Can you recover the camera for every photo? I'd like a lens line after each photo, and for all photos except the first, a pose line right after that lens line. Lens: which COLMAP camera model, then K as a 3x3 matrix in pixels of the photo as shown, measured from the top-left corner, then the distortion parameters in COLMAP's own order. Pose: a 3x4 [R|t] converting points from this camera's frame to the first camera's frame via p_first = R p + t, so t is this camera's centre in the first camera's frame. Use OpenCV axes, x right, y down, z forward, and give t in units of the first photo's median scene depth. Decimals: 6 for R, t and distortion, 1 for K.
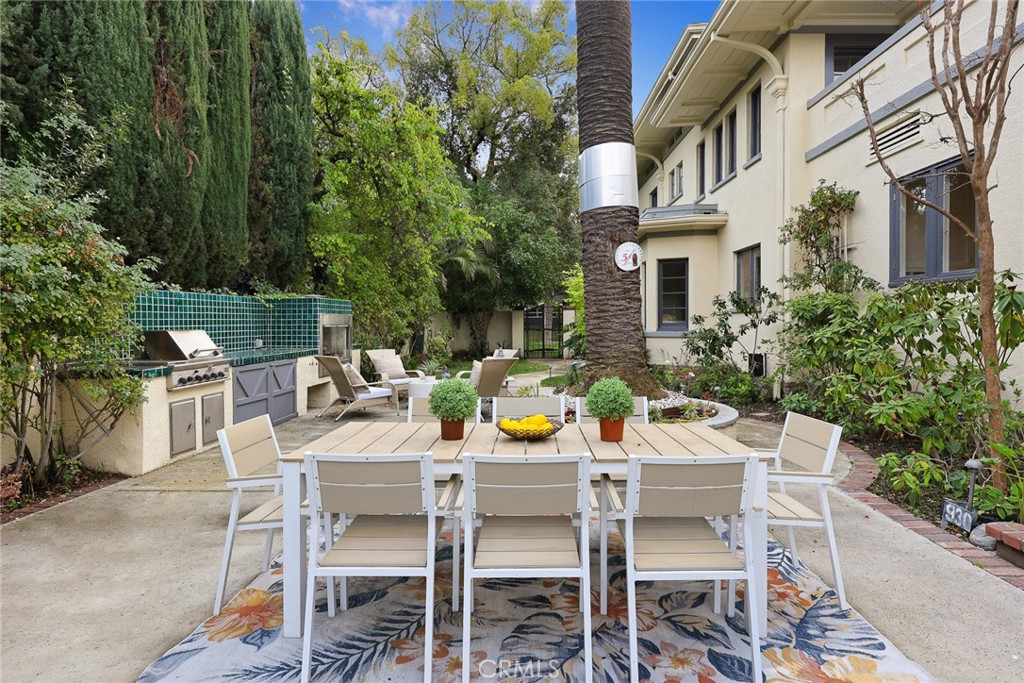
lens RADIAL K [[562.3, 0, 515.3], [0, 562.3, 324.7], [0, 0, 1]] dist [0.002439, -0.000984]
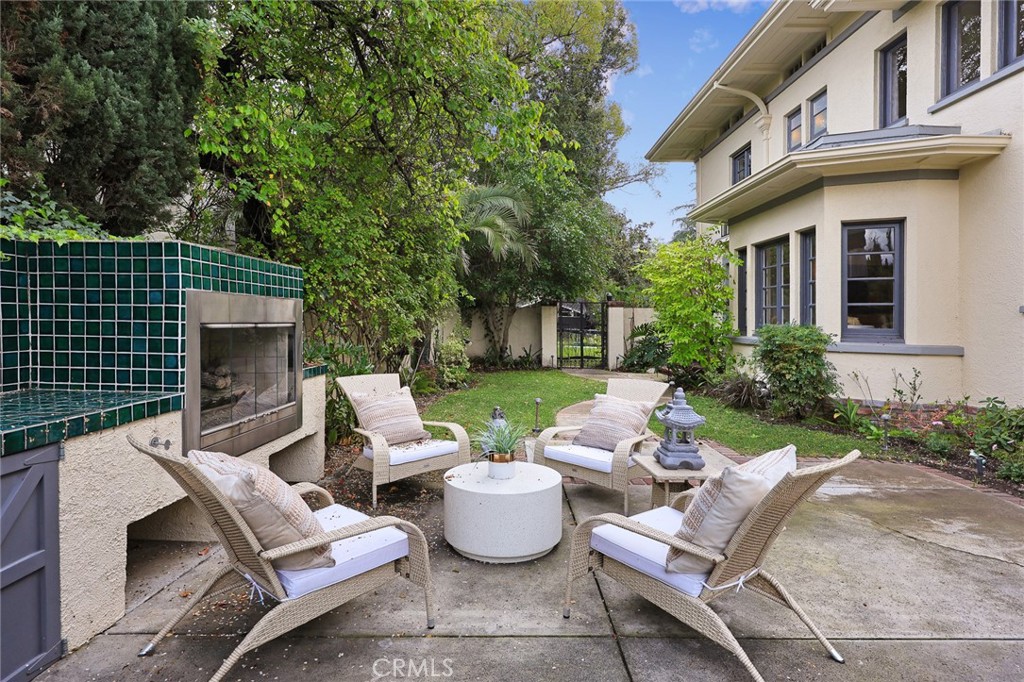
lens RADIAL K [[538.4, 0, 540.9], [0, 538.4, 357.1], [0, 0, 1]] dist [0.001522, 0.000199]
pose [[0.997061, 0.013602, 0.075395, -0.108110], [-0.018278, 0.997929, 0.061675, -0.001934], [-0.074400, -0.062872, 0.995245, 0.448490]]
